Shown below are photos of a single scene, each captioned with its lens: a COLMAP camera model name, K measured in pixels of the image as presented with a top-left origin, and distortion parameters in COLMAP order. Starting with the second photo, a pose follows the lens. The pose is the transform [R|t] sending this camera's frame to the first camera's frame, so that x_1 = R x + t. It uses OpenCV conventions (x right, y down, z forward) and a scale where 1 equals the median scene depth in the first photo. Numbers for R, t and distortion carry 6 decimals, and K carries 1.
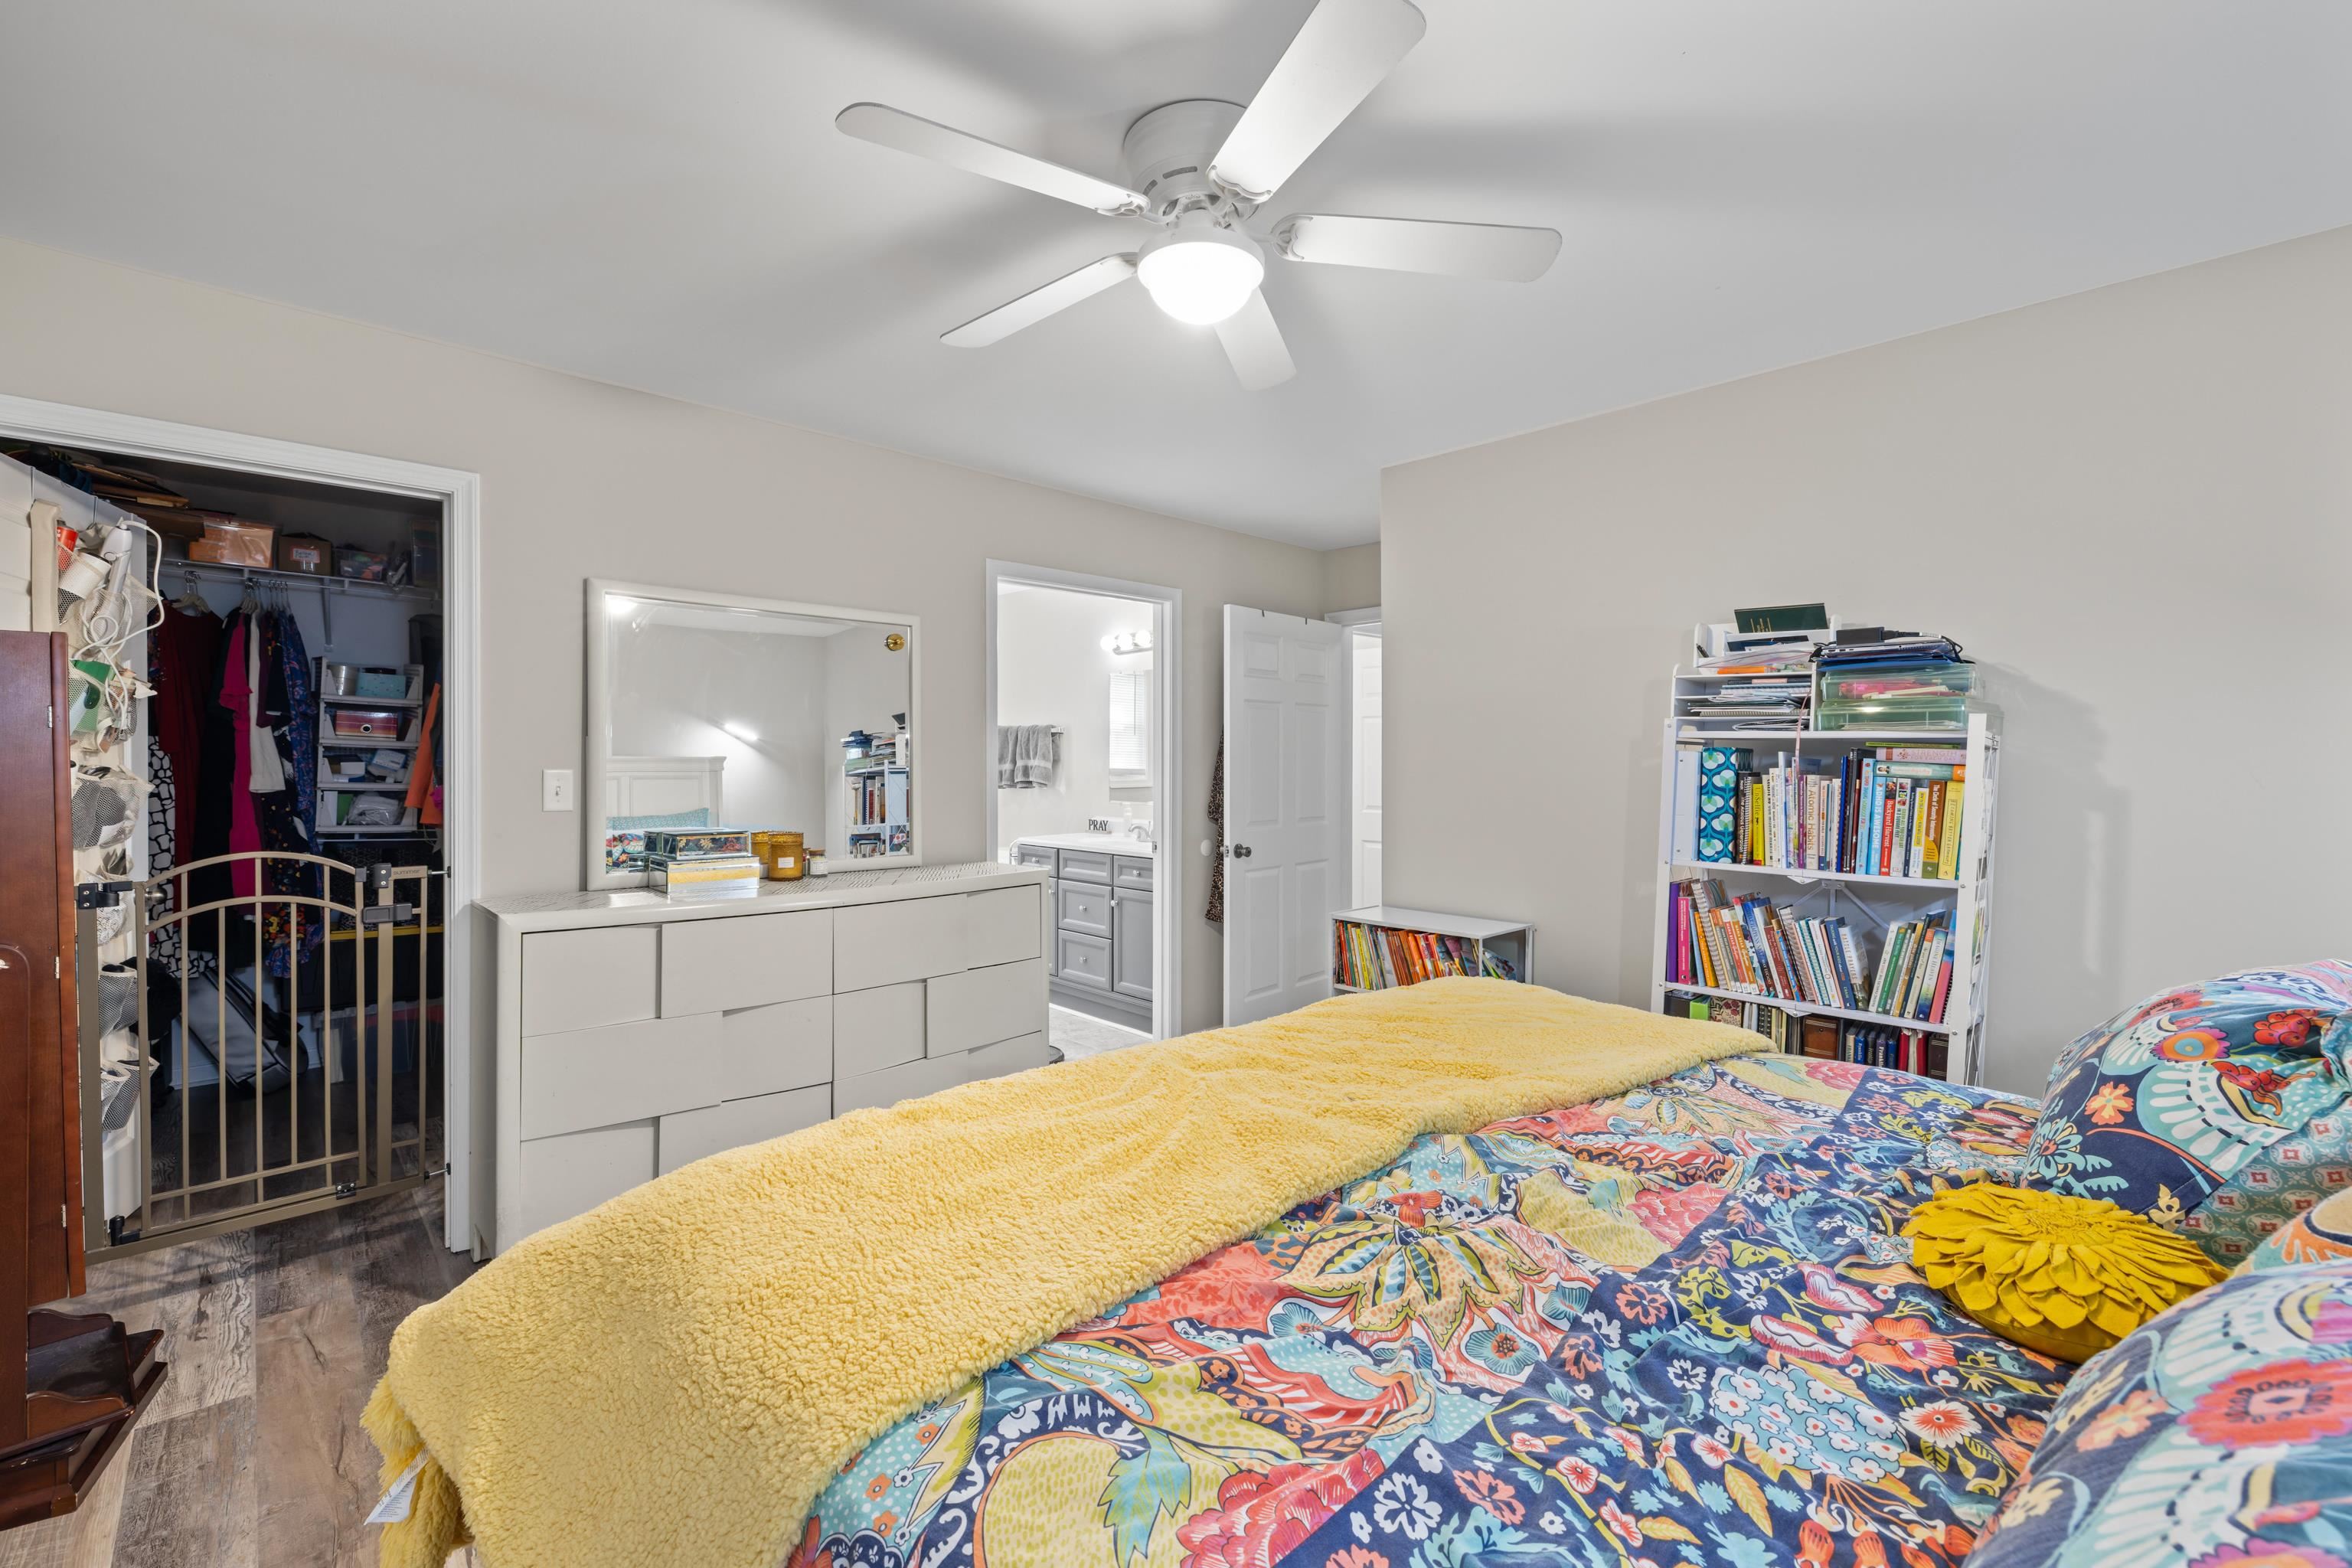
lens RADIAL K [[1016.0, 0, 1177.1], [0, 1016.0, 785.1], [0, 0, 1]] dist [-0.000224, -0.000007]
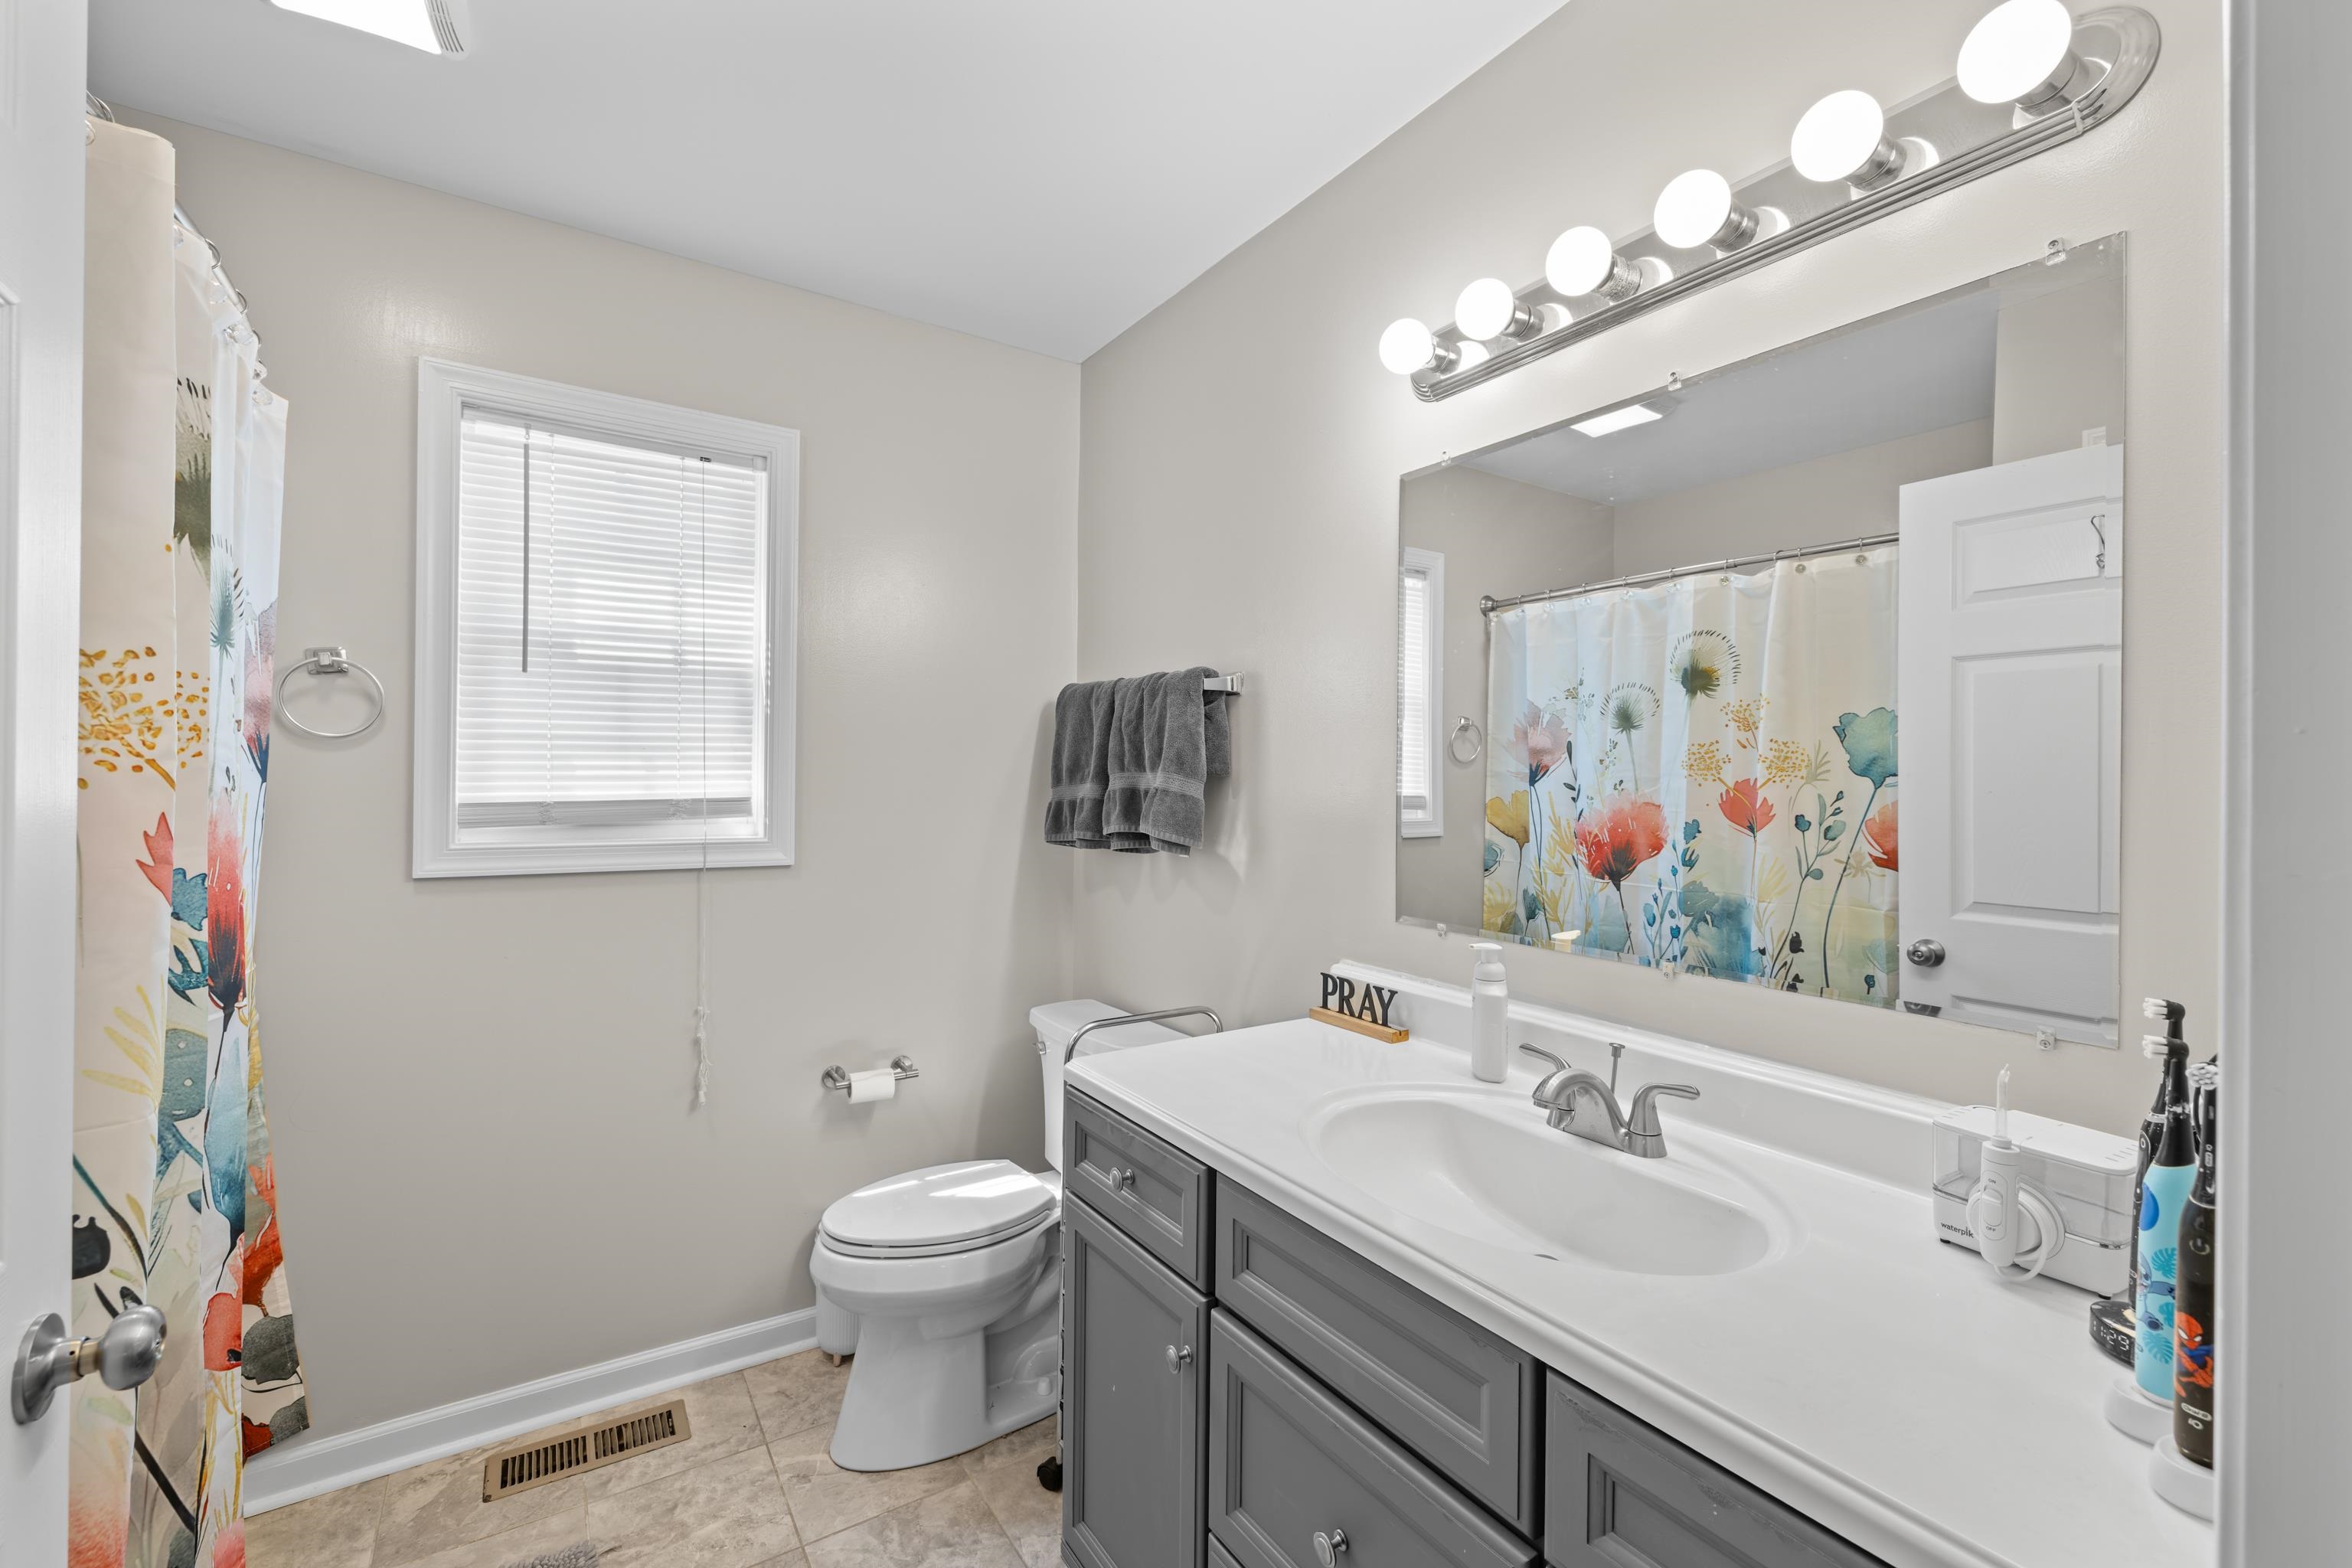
lens RADIAL K [[1016.0, 0, 1168.7], [0, 1016.0, 775.1], [0, 0, 1]] dist [-0.000224, -0.000007]
pose [[0.982994, 0.003255, -0.183611, -0.072919], [-0.007415, 0.999731, -0.021973, -0.016451], [0.183490, 0.022960, 0.982753, 0.663940]]
